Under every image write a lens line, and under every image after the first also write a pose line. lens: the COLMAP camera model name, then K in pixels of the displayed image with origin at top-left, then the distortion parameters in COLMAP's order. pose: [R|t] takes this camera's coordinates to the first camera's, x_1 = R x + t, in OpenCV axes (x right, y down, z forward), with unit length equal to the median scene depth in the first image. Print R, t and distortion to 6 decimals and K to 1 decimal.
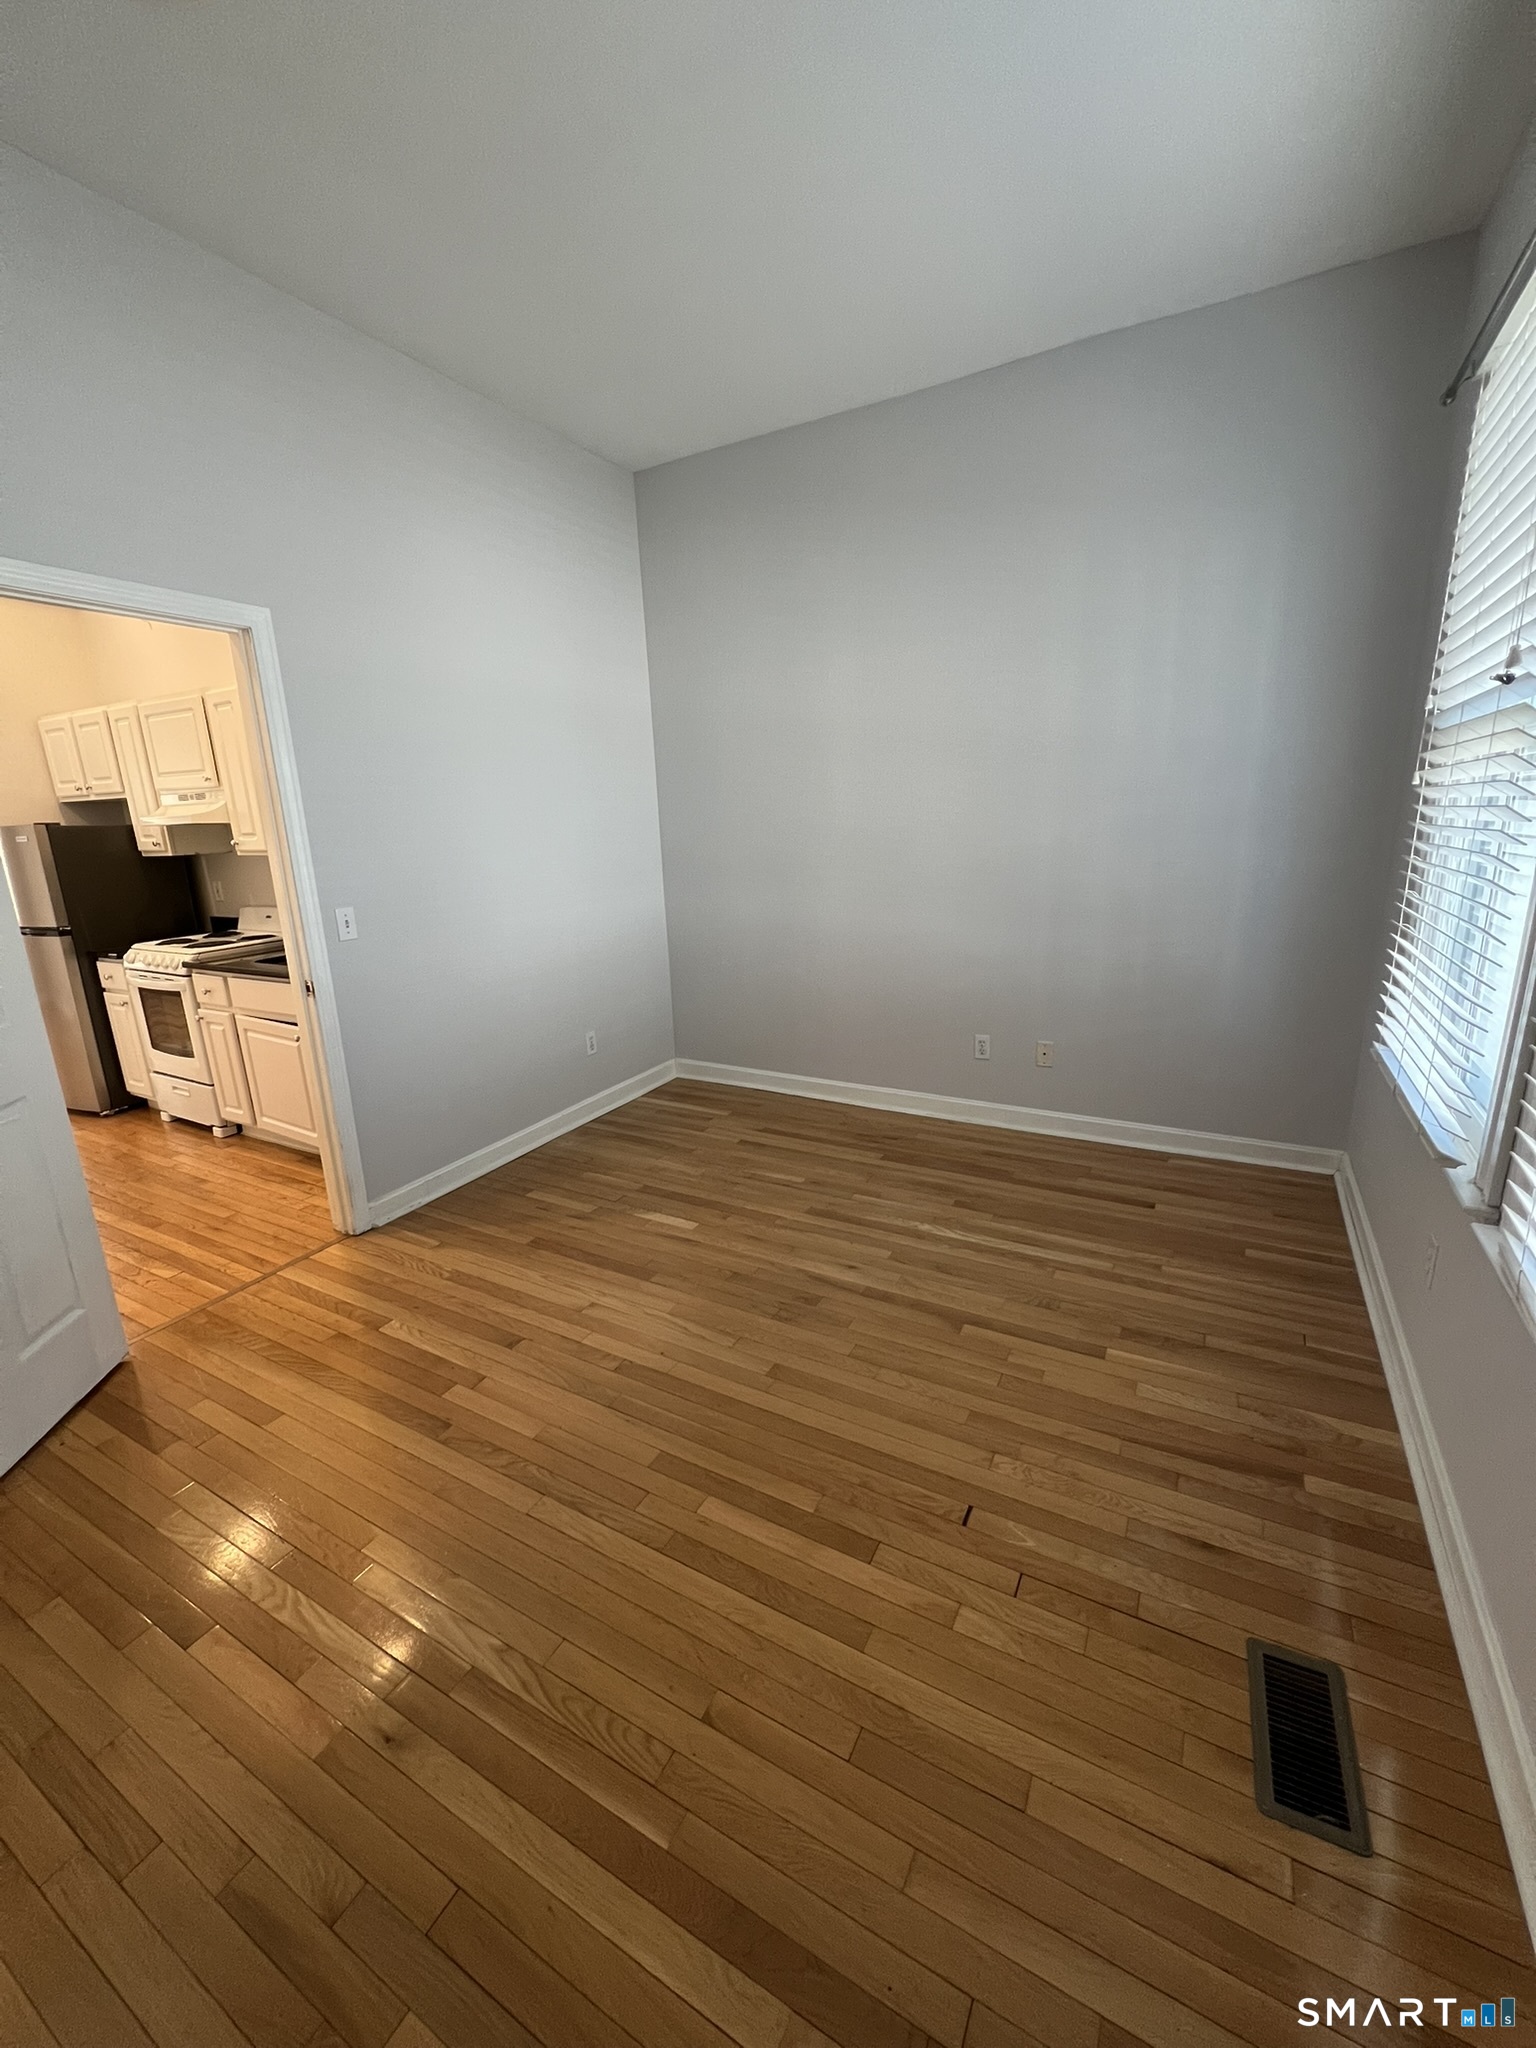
lens RADIAL K [[818.1, 0, 762.9], [0, 818.1, 1024.5], [0, 0, 1]] dist [-0.000461, 0.000387]
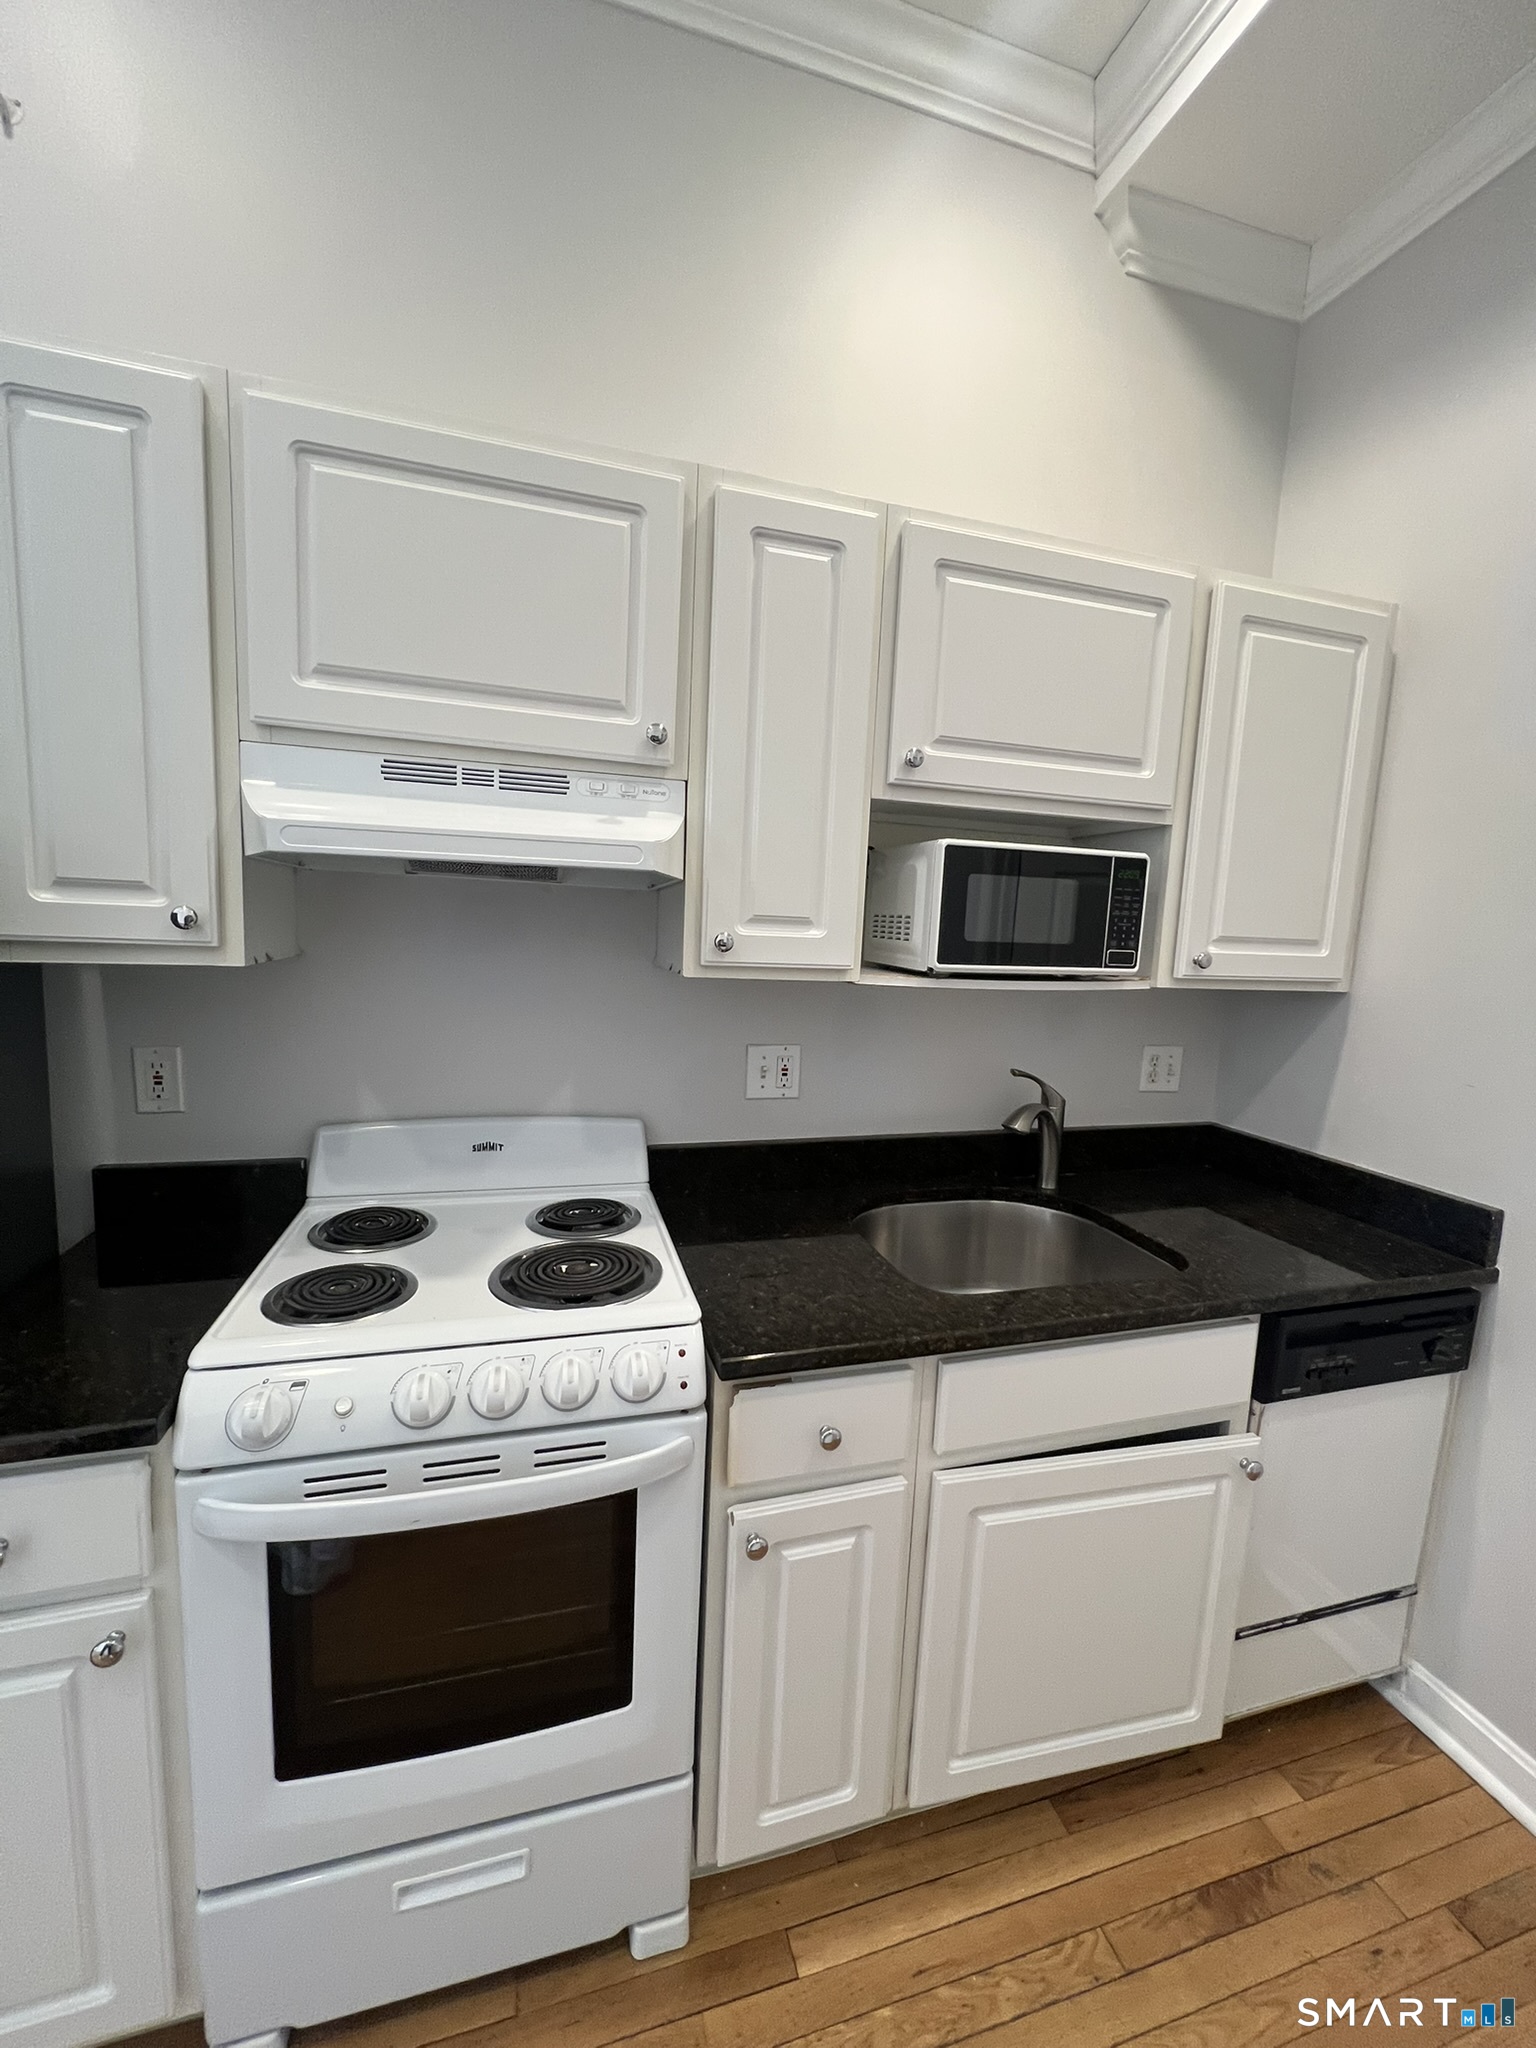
lens RADIAL K [[820.5, 0, 762.7], [0, 820.5, 1024.7], [0, 0, 1]] dist [-0.004648, 0.001503]
pose [[0.699240, -0.023217, 0.714510, -1.230771], [0.116390, 0.989834, -0.081739, -0.225509], [-0.705349, 0.140317, 0.694834, 1.079193]]
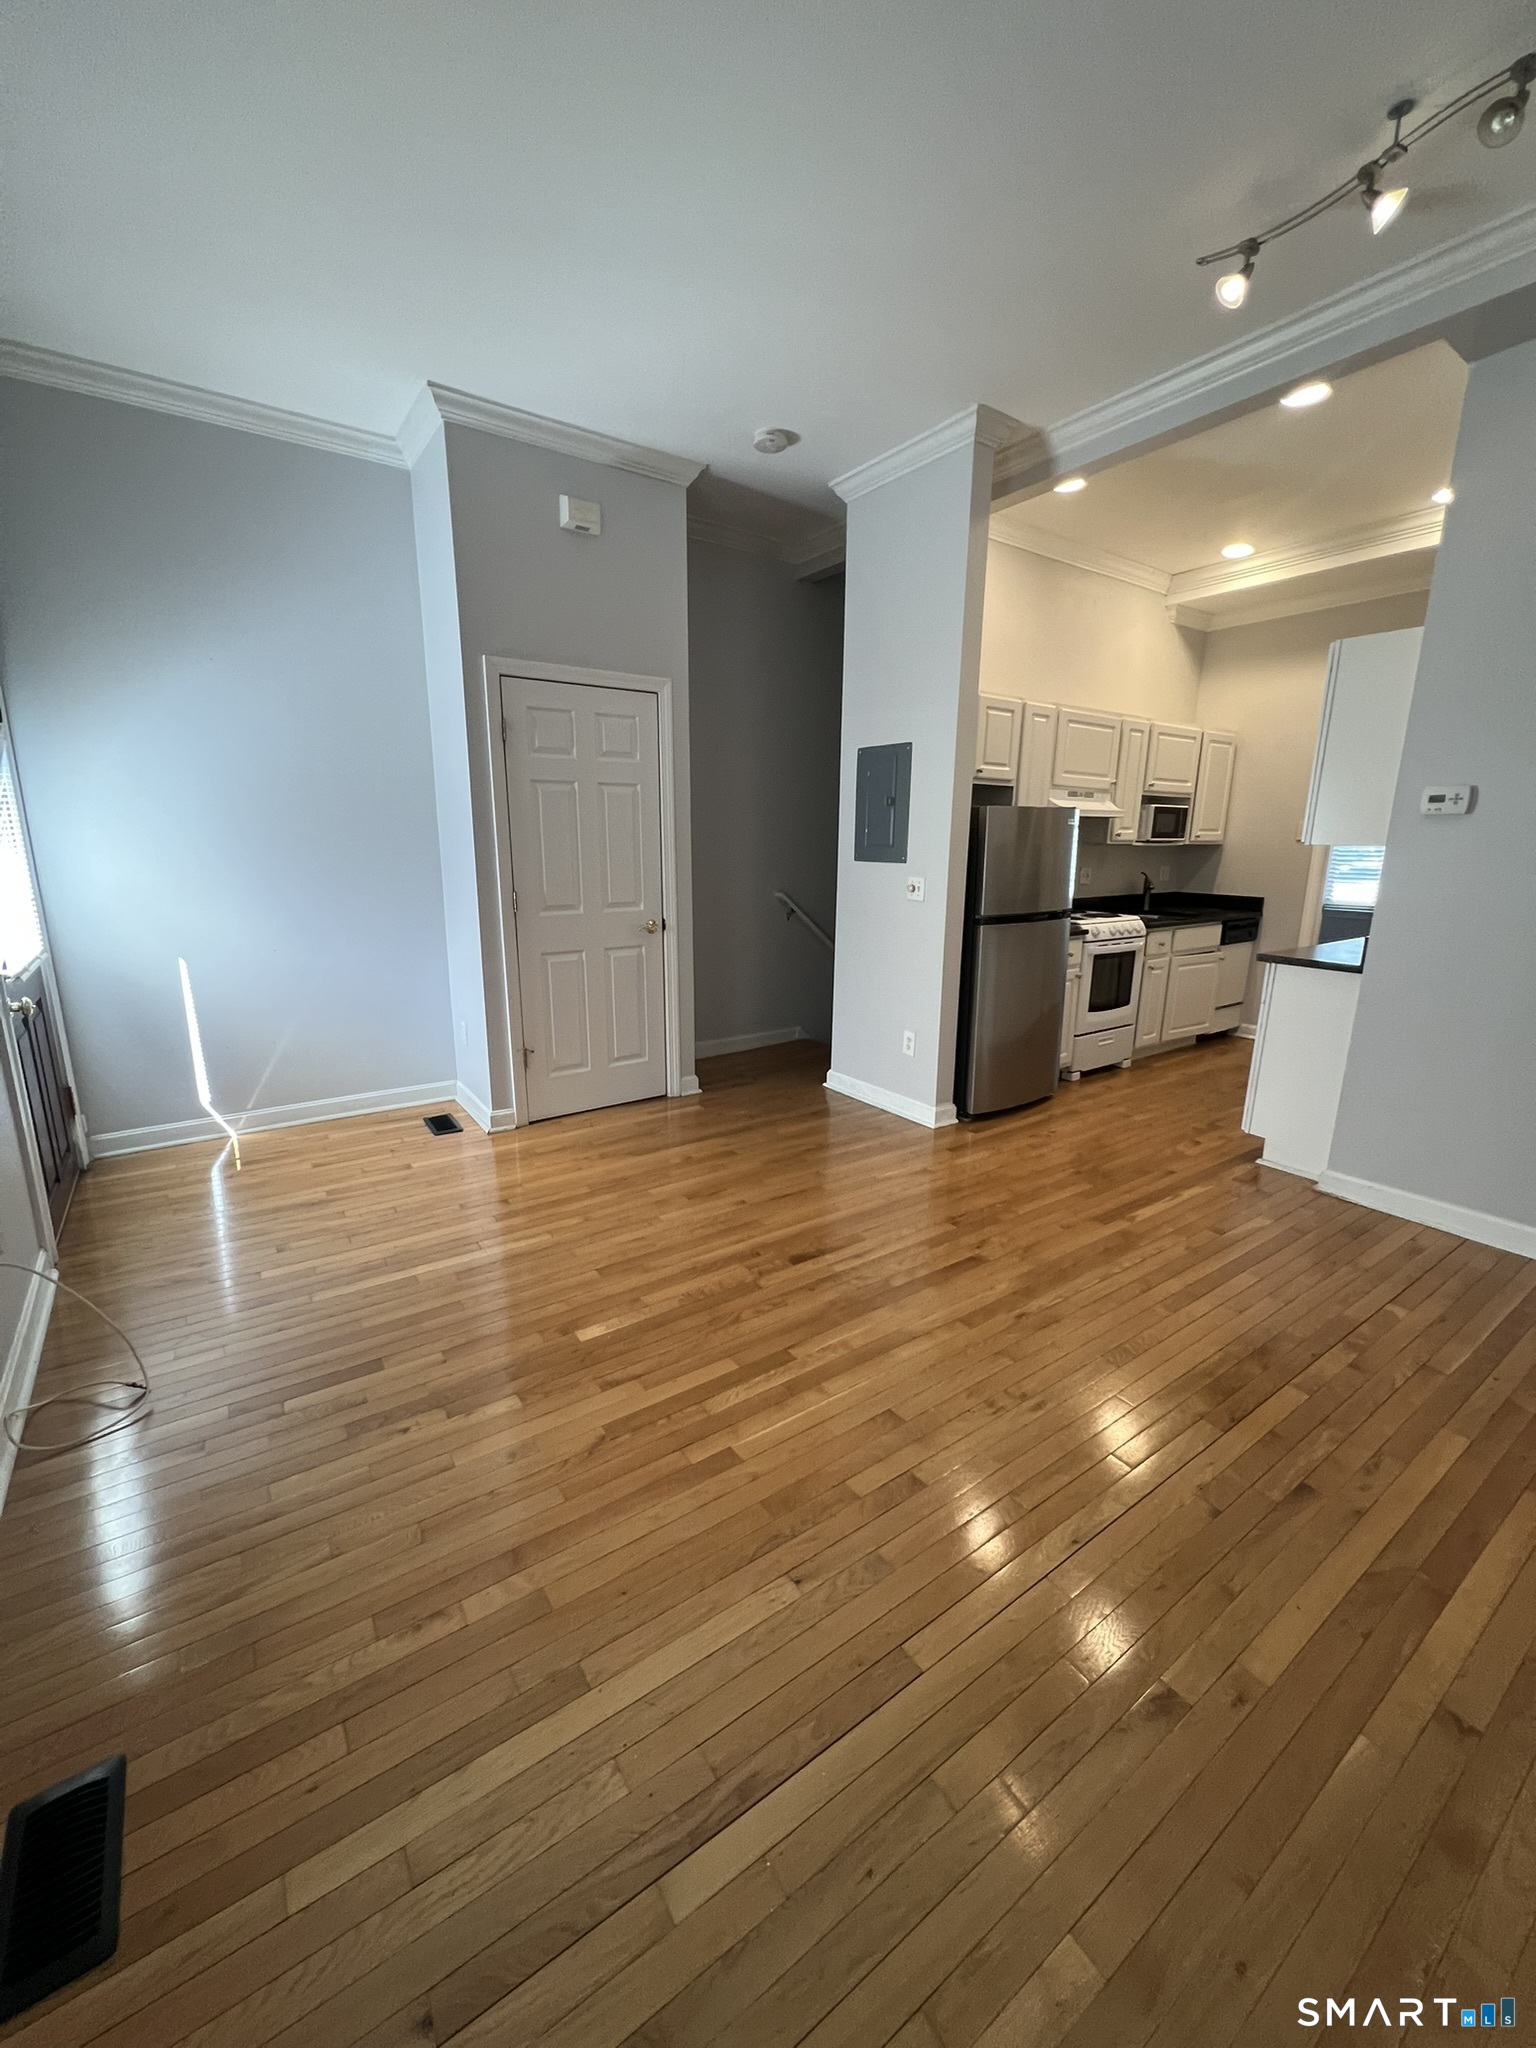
lens RADIAL K [[818.1, 0, 767.4], [0, 818.1, 1023.3], [0, 0, 1]] dist [-0.000461, 0.000387]
pose [[0.434103, -0.162846, 0.886022, -2.946879], [0.203734, 0.975791, 0.079527, -0.205462], [-0.877523, 0.145990, 0.456771, 1.327896]]
